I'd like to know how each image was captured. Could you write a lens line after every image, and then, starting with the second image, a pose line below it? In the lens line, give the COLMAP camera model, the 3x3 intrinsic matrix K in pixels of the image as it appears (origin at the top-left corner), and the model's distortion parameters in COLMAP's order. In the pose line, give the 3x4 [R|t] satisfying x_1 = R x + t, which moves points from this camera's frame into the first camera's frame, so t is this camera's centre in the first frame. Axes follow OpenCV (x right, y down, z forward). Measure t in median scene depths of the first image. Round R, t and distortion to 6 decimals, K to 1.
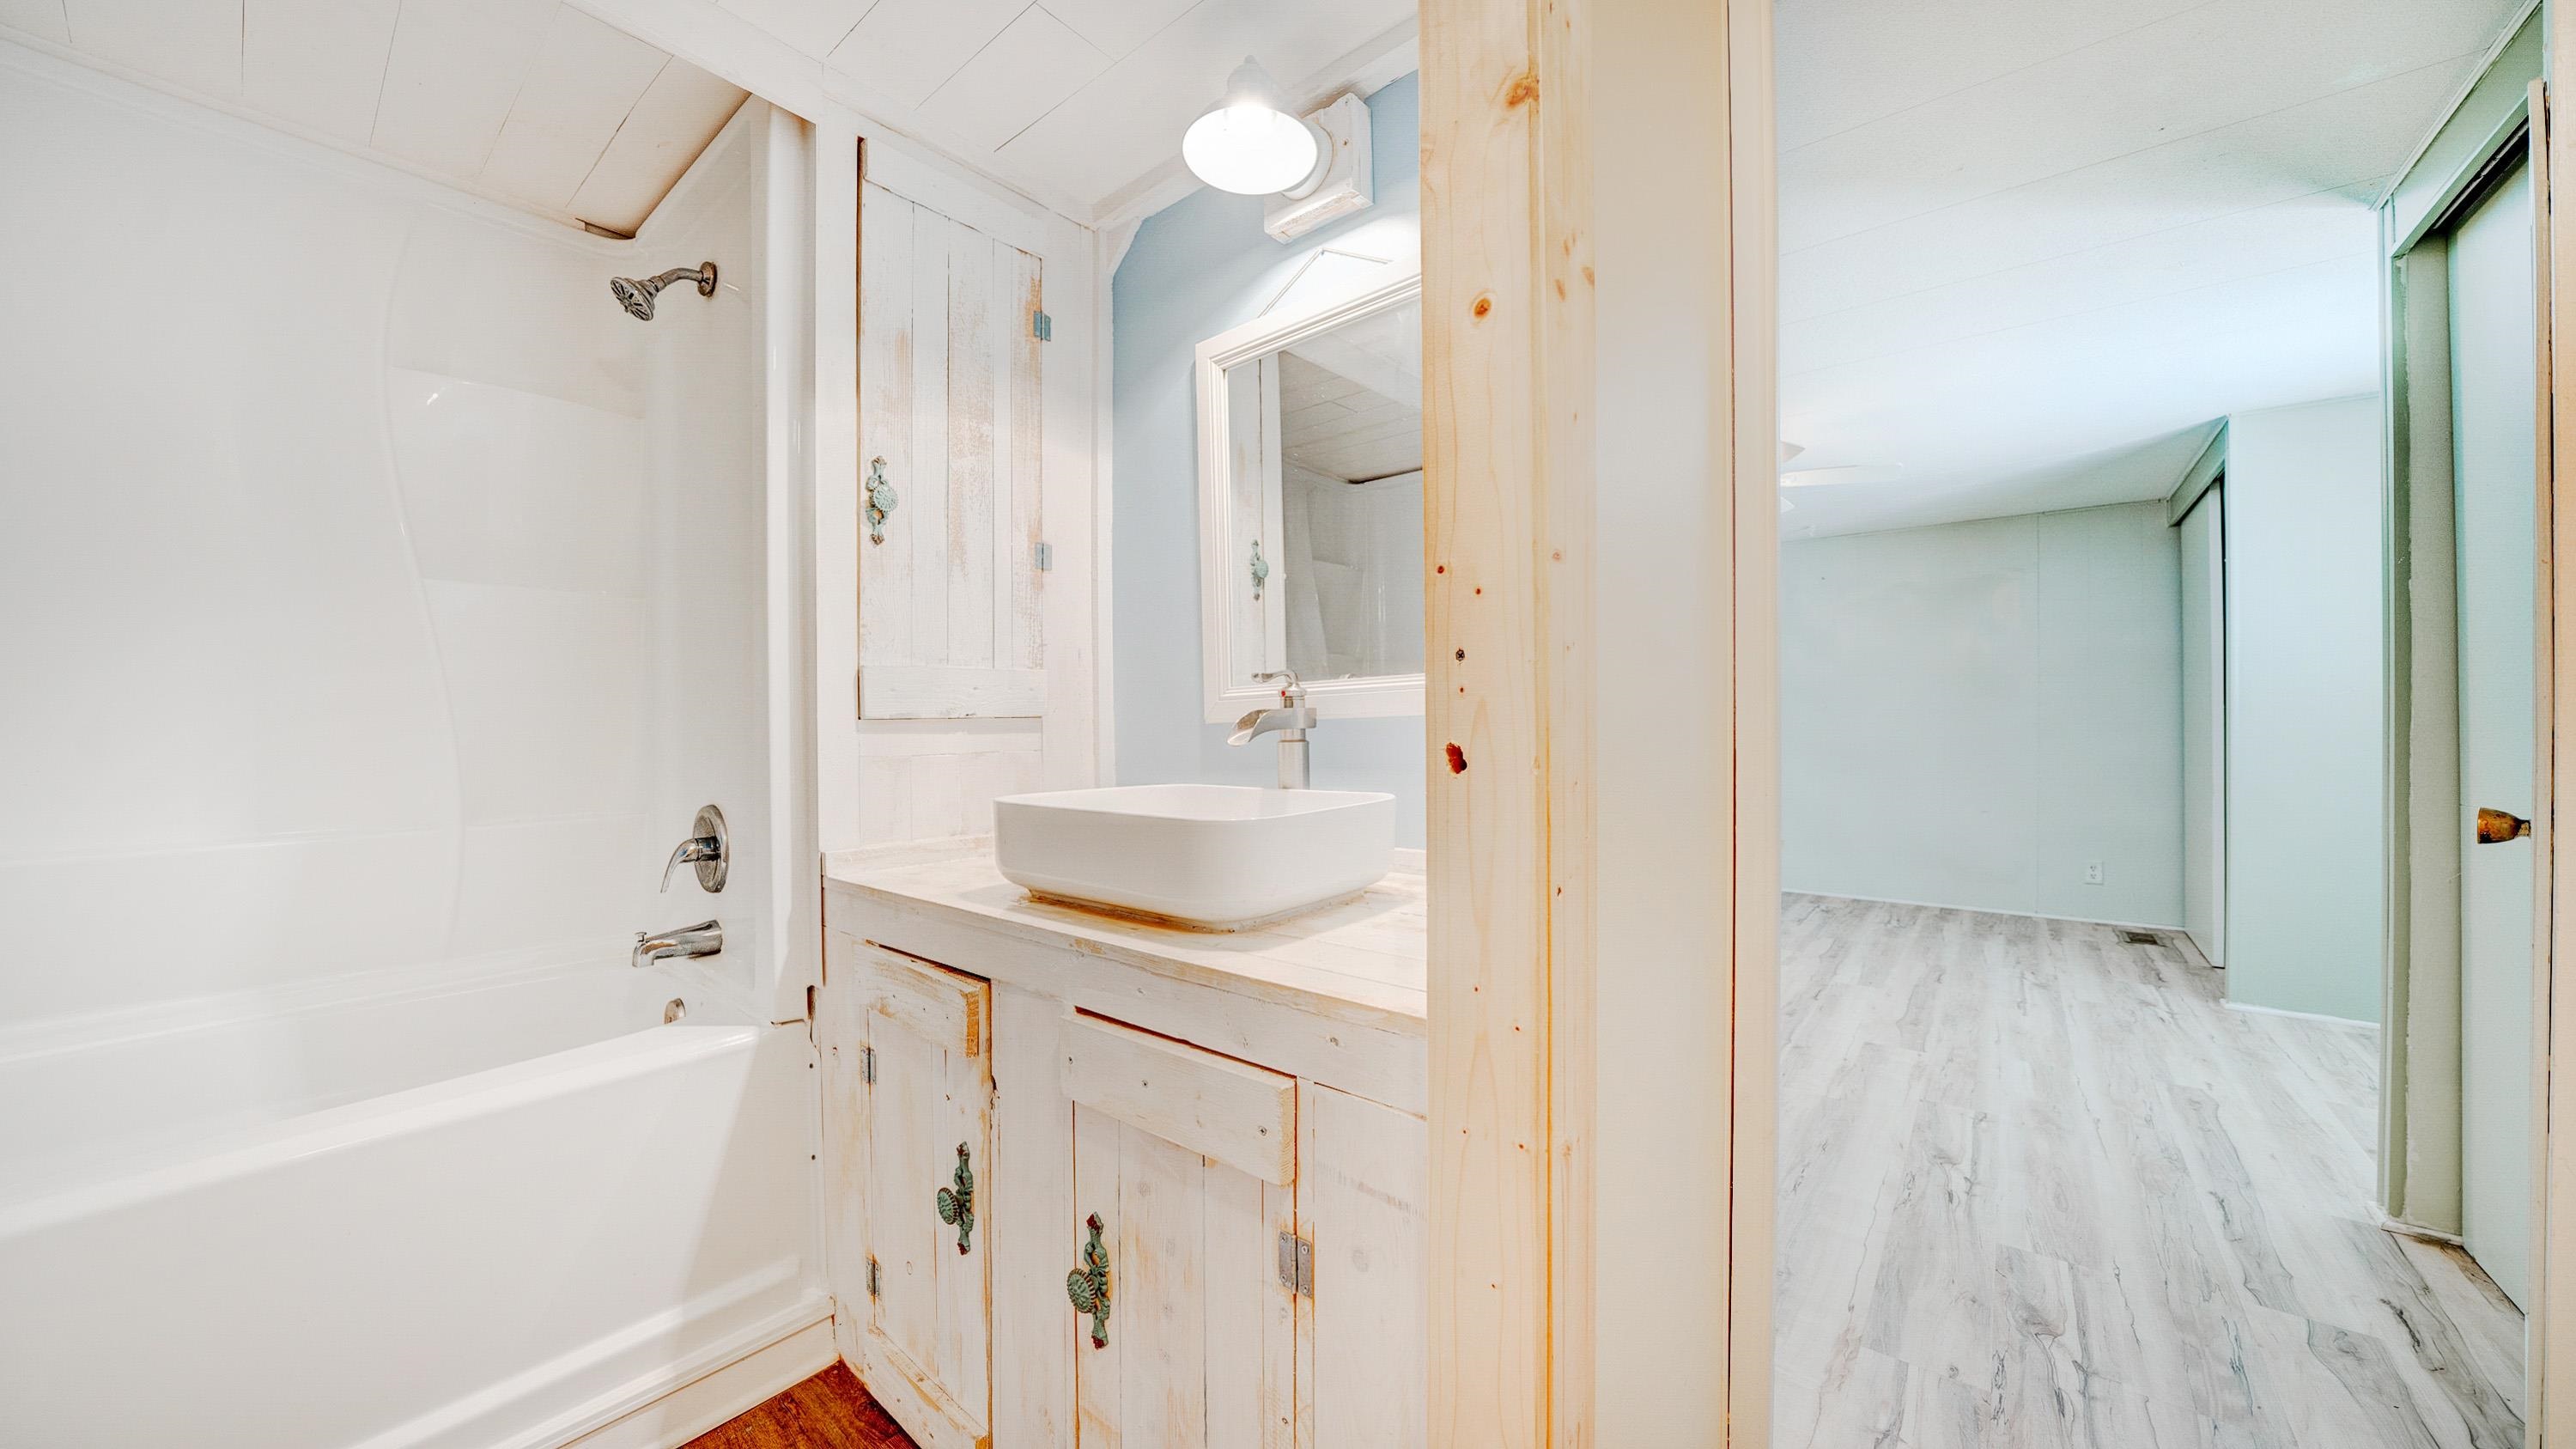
lens RADIAL K [[901.0, 0, 1286.4], [0, 901.0, 723.8], [0, 0, 1]] dist [-0.020594, 0.000046]
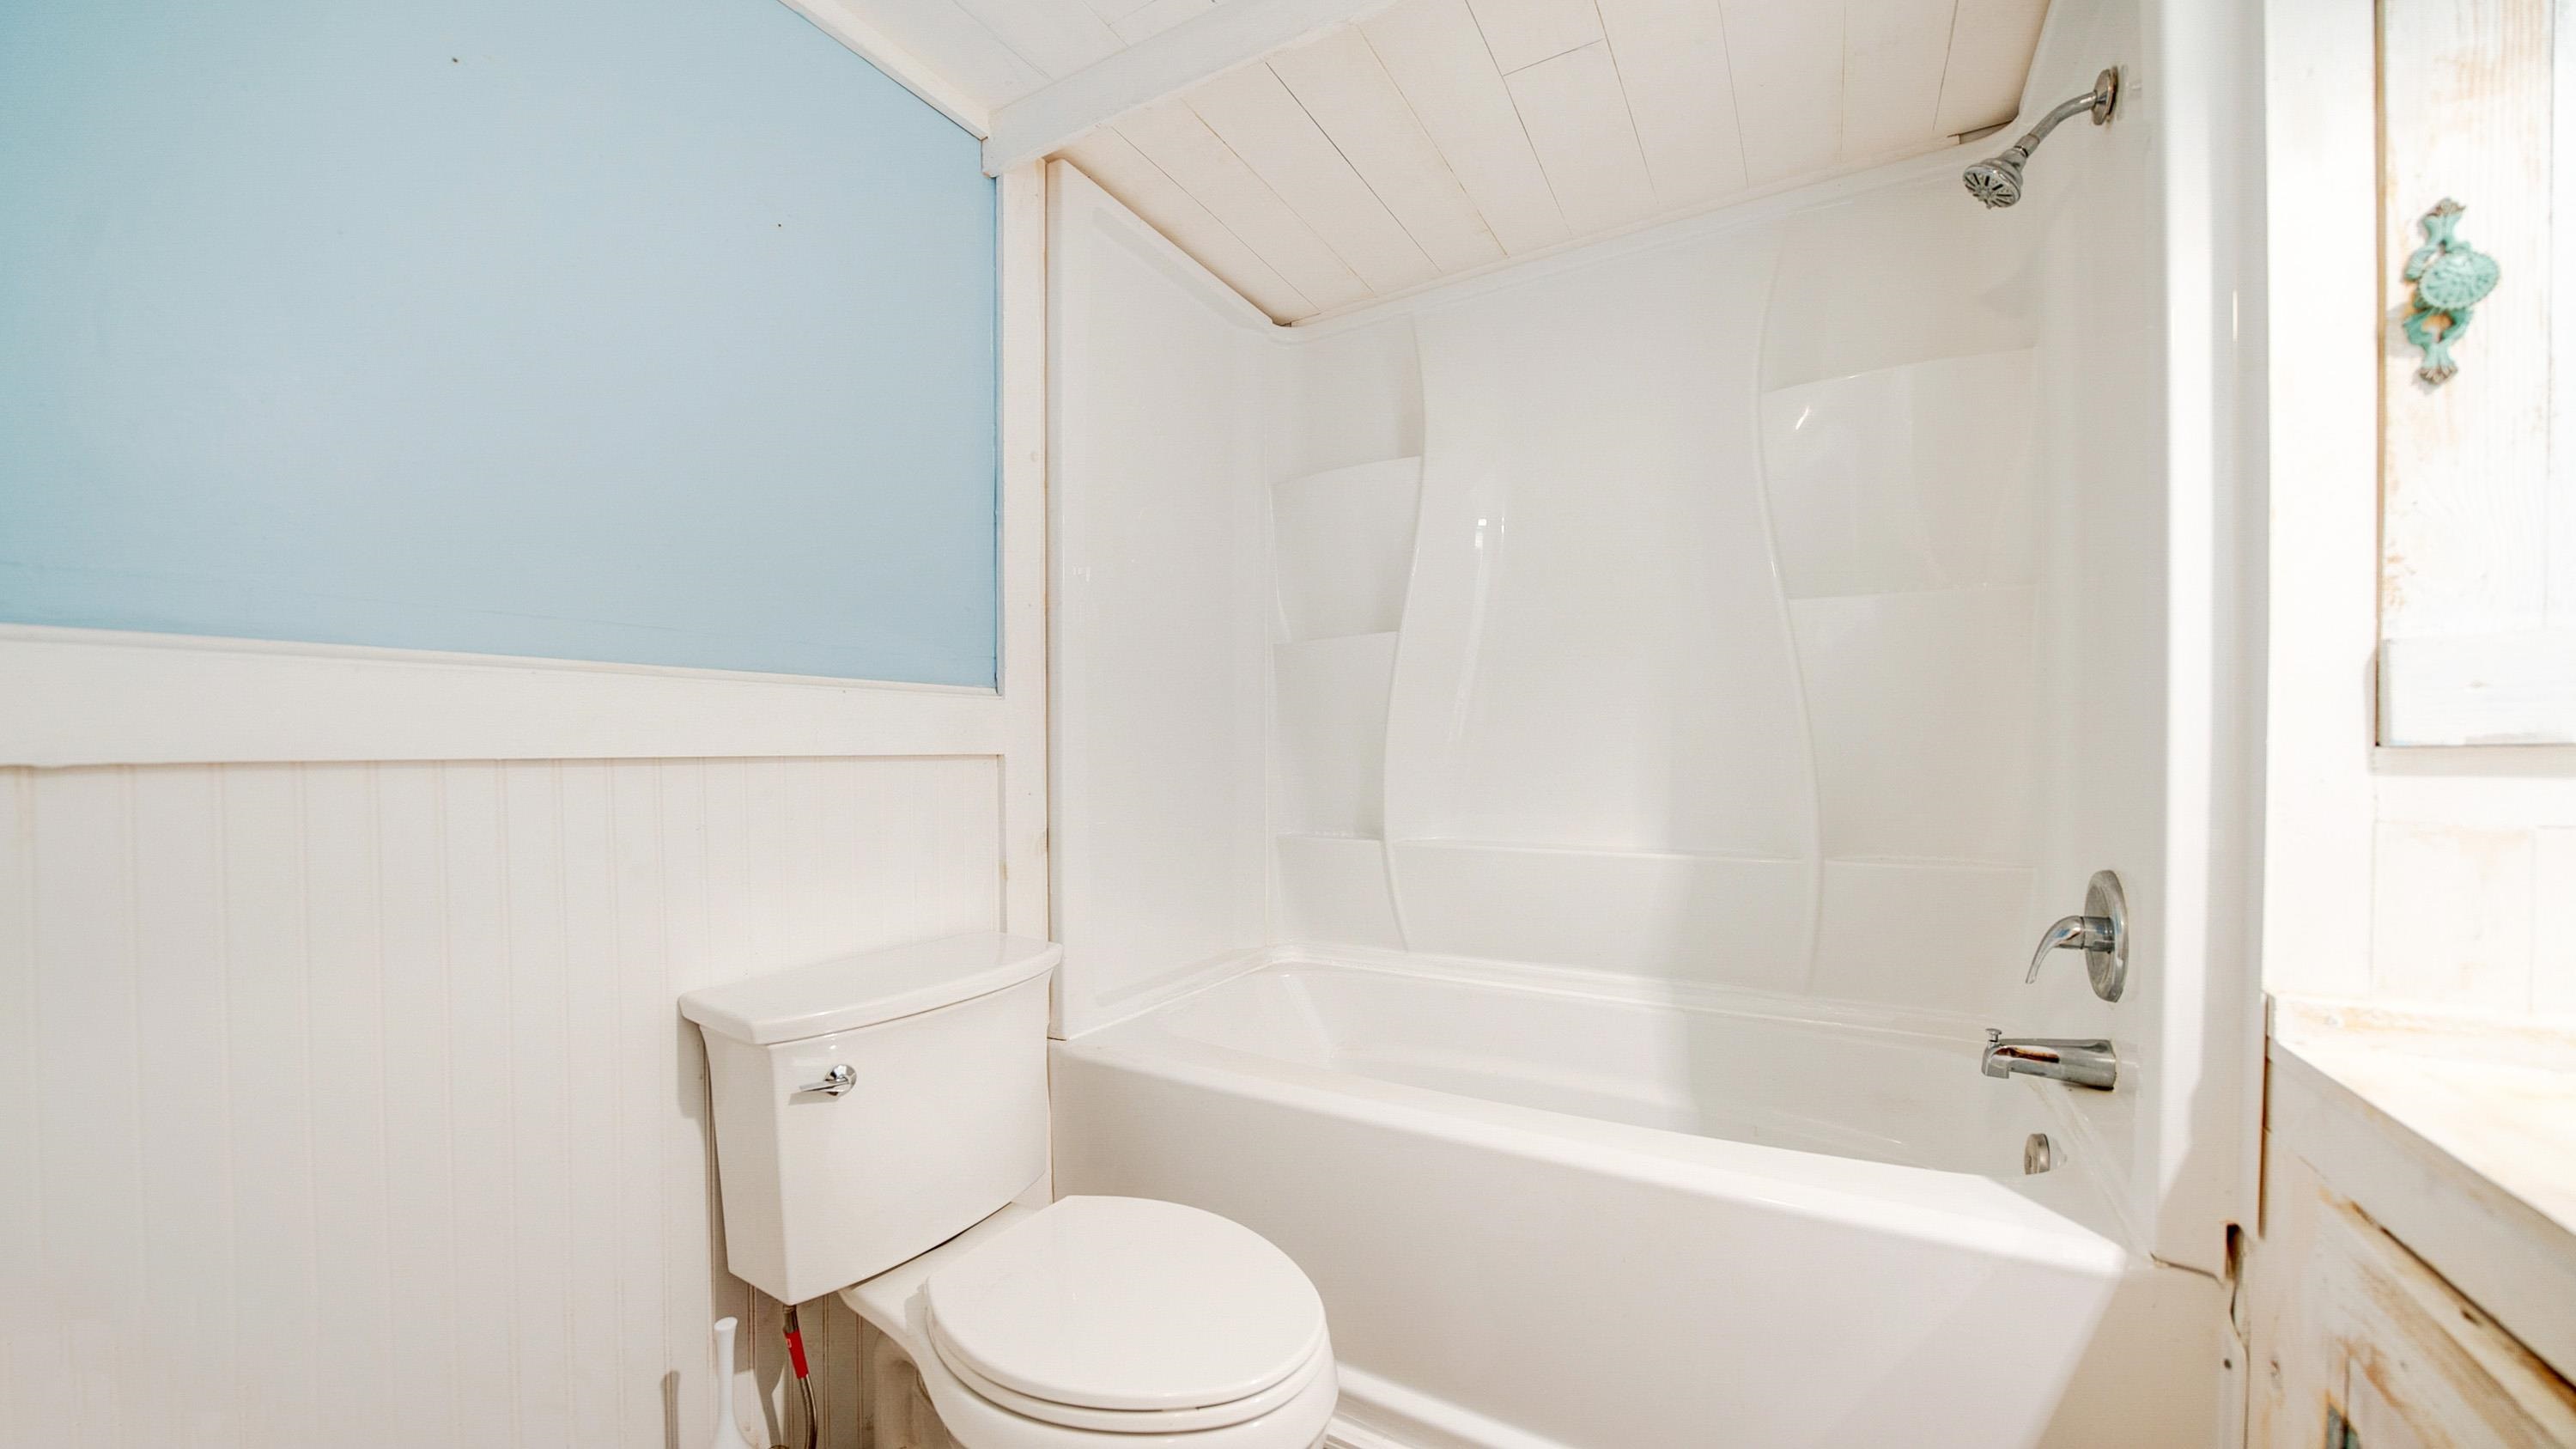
lens RADIAL K [[915.3, 0, 1285.1], [0, 915.3, 770.3], [0, 0, 1]] dist [-0.029265, 0.004011]
pose [[0.157593, 0.025276, -0.987181, -0.081596], [0.005090, 0.999638, 0.026408, -0.008282], [0.987491, -0.009187, 0.157408, 0.308635]]
